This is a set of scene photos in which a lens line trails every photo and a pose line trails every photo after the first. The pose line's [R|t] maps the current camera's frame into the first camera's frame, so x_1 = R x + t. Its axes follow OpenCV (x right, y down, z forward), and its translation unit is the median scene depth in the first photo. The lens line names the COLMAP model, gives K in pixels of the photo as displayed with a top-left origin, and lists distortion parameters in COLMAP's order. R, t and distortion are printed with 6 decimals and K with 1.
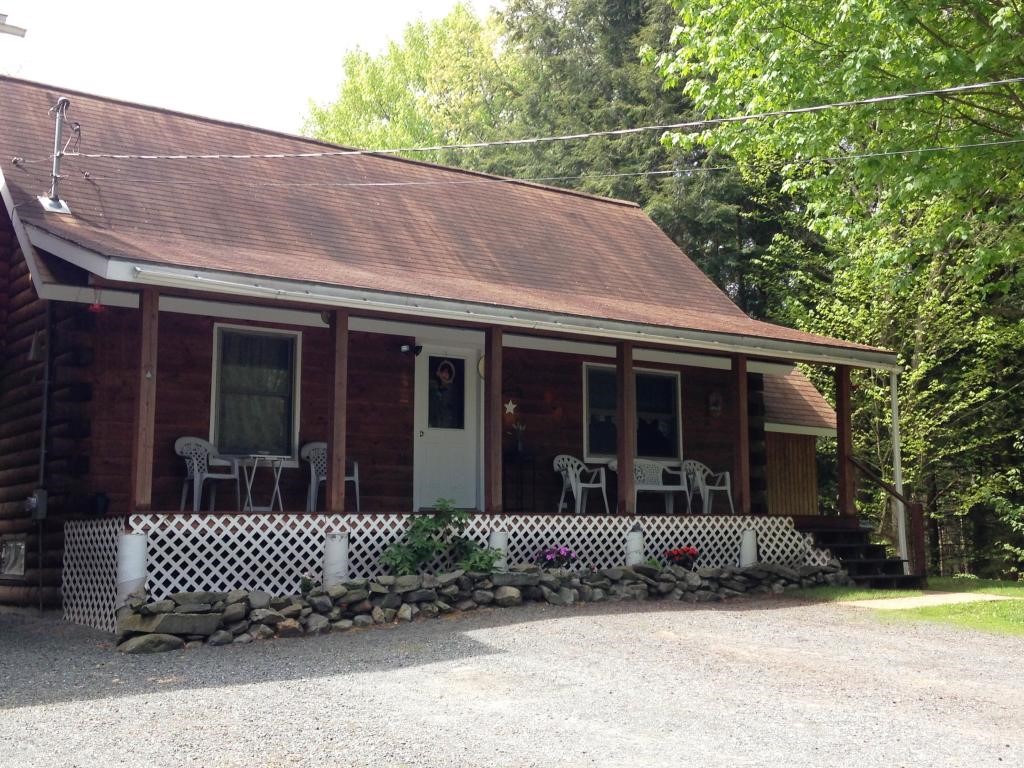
lens RADIAL K [[1331.1, 0, 512.8], [0, 1331.1, 383.5], [0, 0, 1]] dist [0.283365, 0.000000]
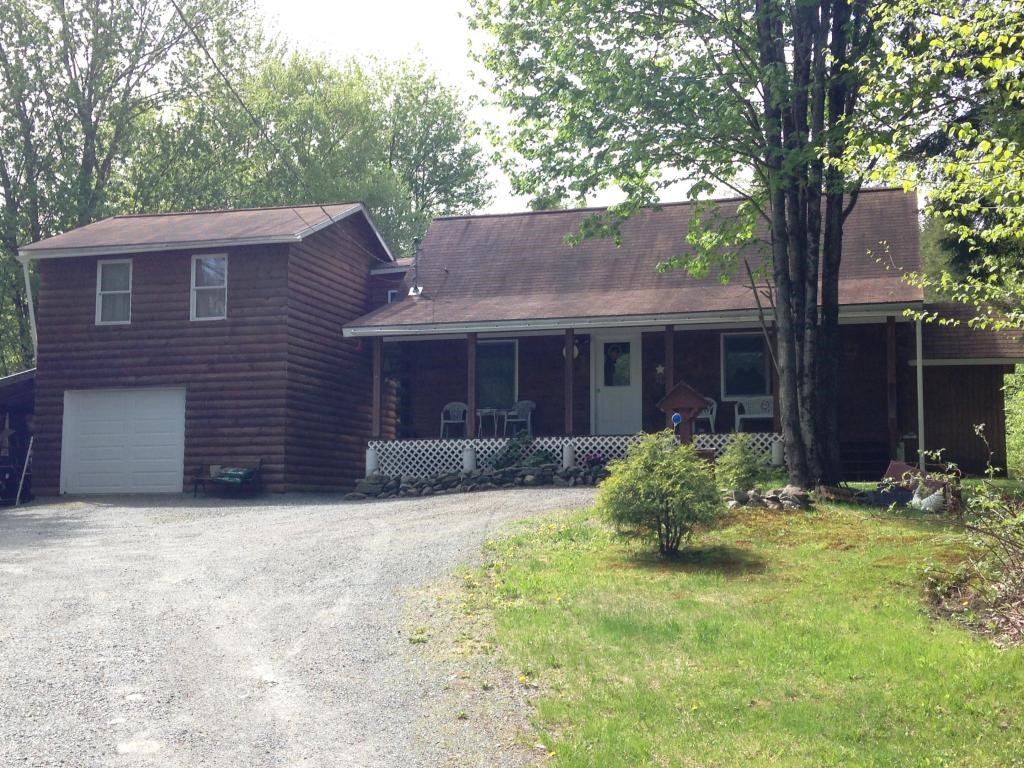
lens RADIAL K [[1331.1, 0, 512.9], [0, 1331.1, 382.5], [0, 0, 1]] dist [0.283365, 0.000000]
pose [[0.622892, -0.067764, -0.779367, 1.412945], [0.093260, 0.995569, -0.012027, 0.045687], [0.776729, -0.065192, 0.626452, -0.147447]]
